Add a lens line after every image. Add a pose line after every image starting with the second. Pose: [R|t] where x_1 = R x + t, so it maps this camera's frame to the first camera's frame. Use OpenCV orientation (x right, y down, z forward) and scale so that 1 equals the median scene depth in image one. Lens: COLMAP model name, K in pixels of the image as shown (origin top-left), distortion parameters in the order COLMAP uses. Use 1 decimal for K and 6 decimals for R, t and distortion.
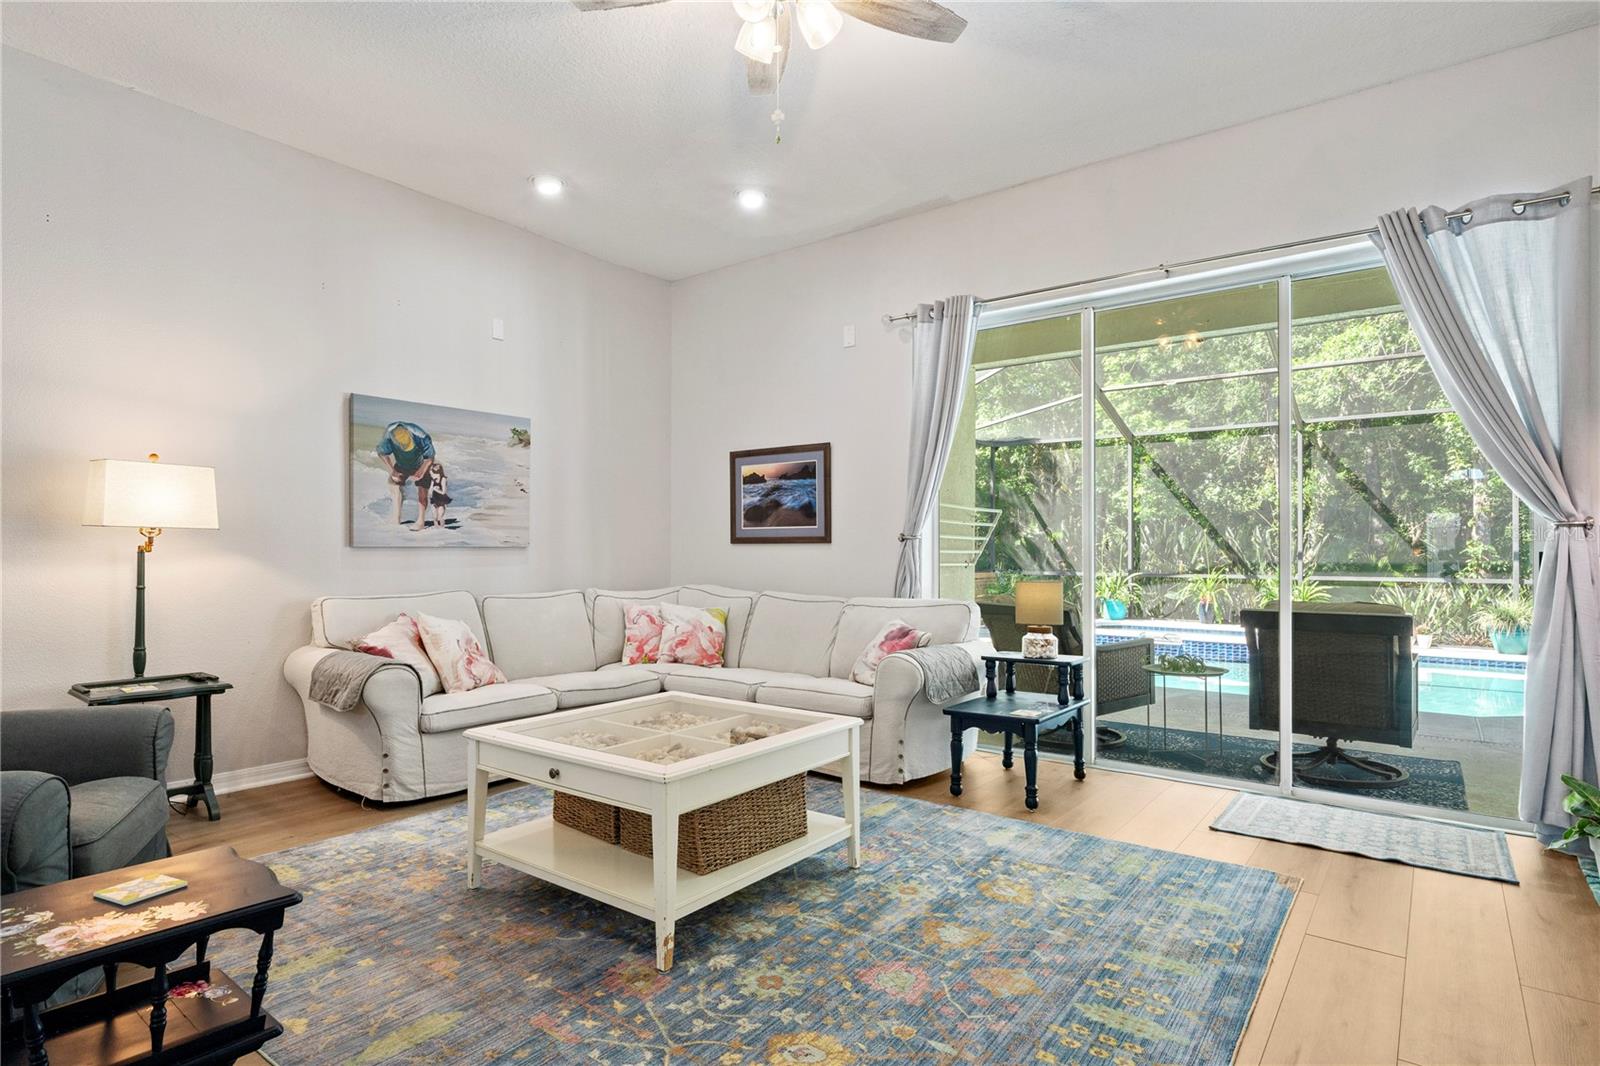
lens RADIAL K [[846.3, 0, 798.5], [0, 846.3, 553.2], [0, 0, 1]] dist [-0.000892, -0.000160]
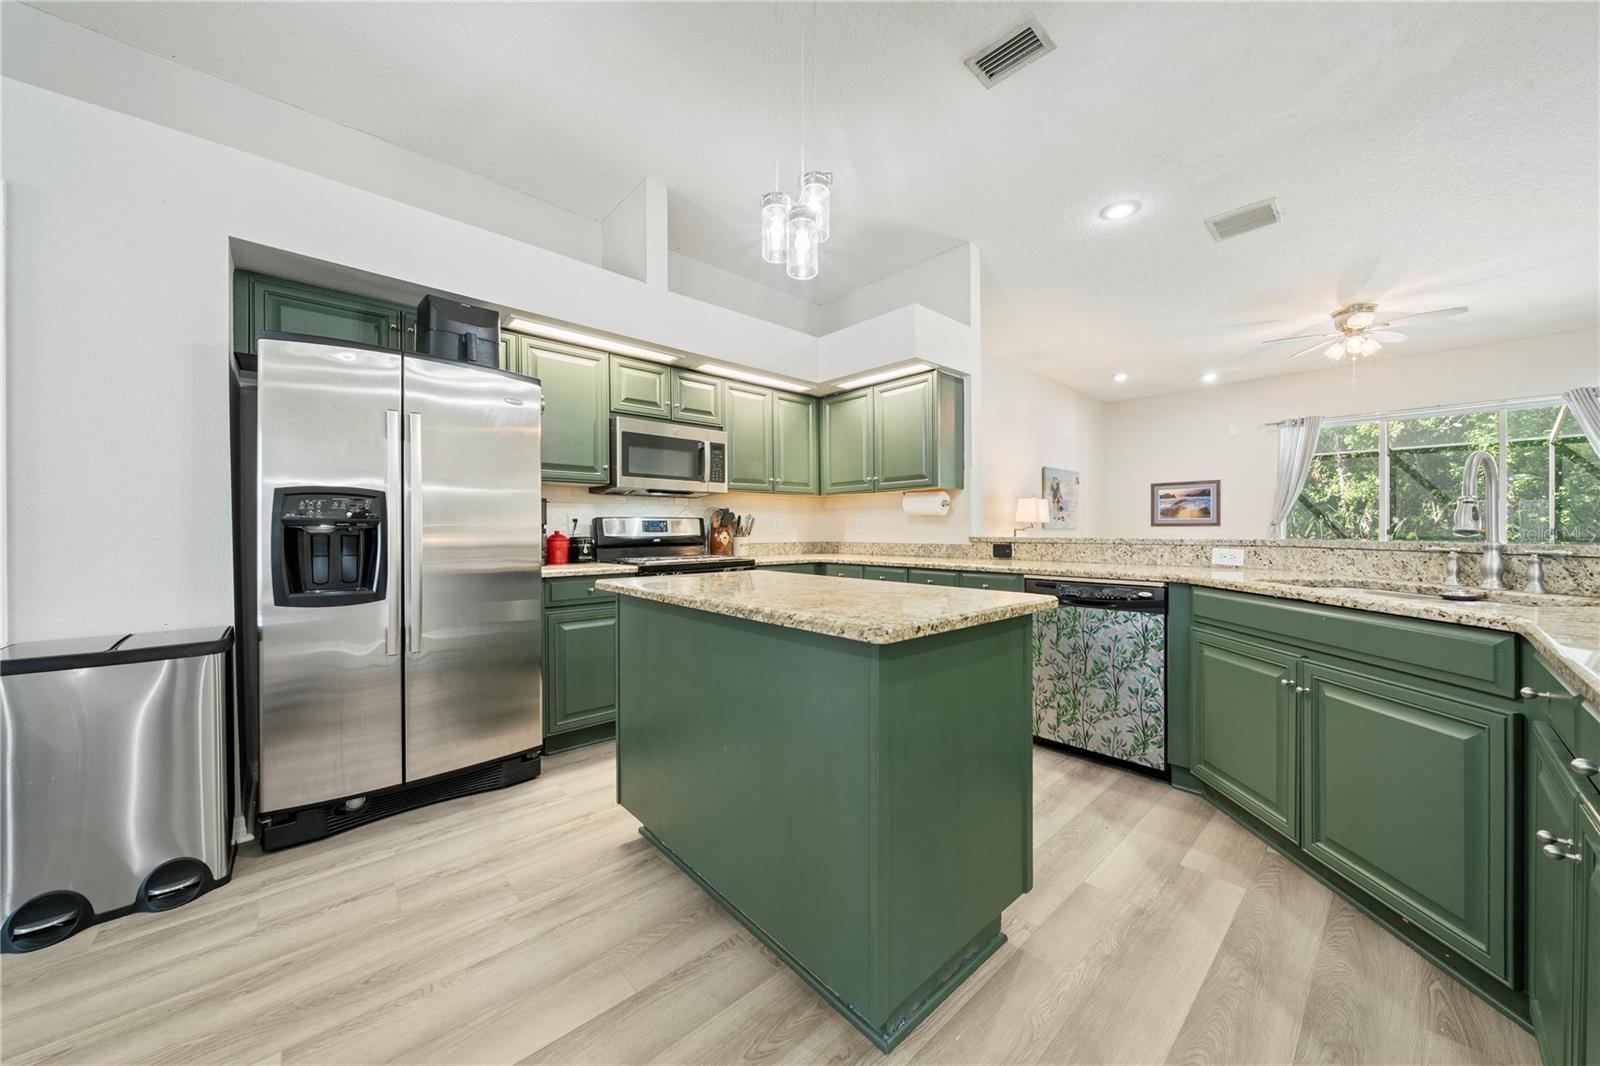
lens RADIAL K [[562.2, 0, 800.0], [0, 562.2, 533.0], [0, 0, 1]] dist [-0.006513, -0.000103]
pose [[0.982339, -0.000836, -0.187110, -0.719496], [0.001557, 0.999992, 0.003711, -0.000985], [0.187106, -0.003937, 0.982332, -0.587911]]
